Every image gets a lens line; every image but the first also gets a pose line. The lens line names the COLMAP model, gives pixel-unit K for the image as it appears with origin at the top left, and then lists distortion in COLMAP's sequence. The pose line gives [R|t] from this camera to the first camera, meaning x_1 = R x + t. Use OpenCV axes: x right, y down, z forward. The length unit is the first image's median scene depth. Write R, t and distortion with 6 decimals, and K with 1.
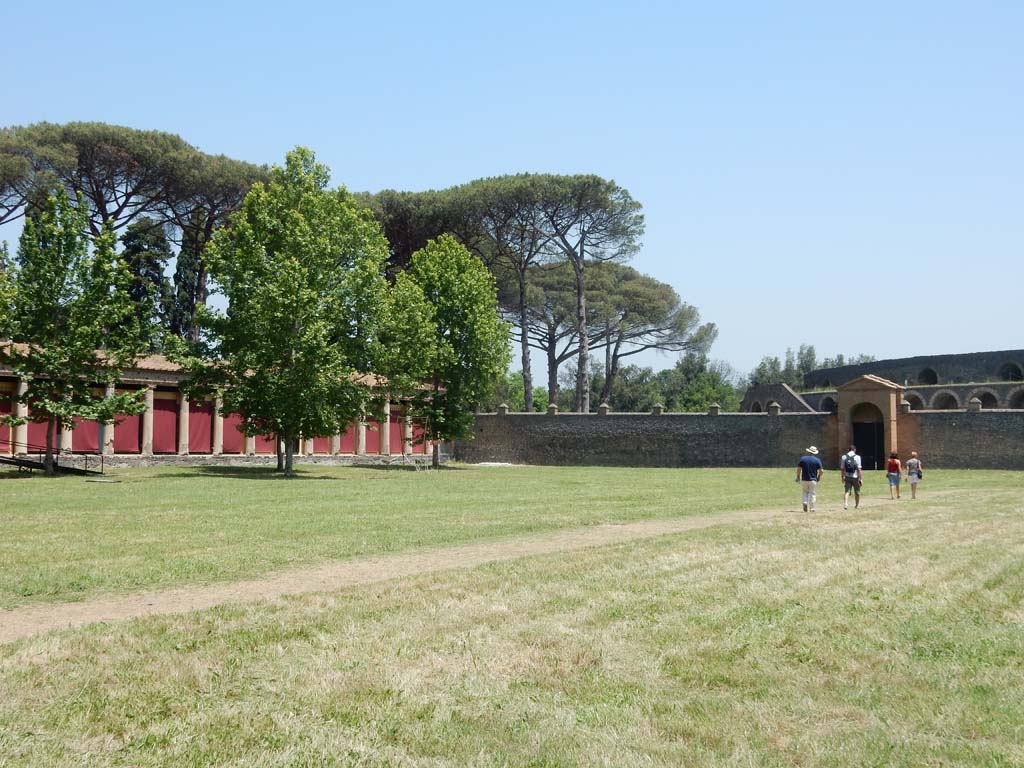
lens RADIAL K [[1262.4, 0, 511.8], [0, 1262.4, 384.6], [0, 0, 1]] dist [-0.028577, 0.000000]
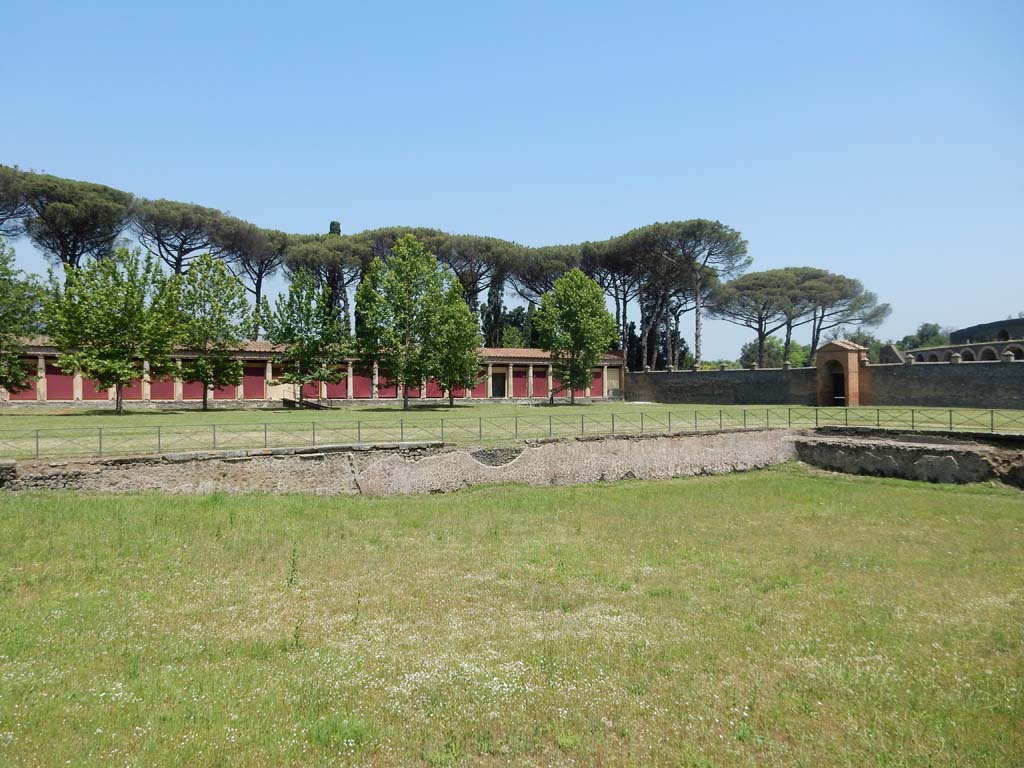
lens RADIAL K [[760.1, 0, 511.5], [0, 760.1, 384.5], [0, 0, 1]] dist [0.007470, 0.002397]
pose [[0.870436, -0.013402, -0.492098, 0.331989], [0.033841, 0.998894, 0.032656, 0.001296], [0.491116, -0.045078, 0.869927, 0.051450]]
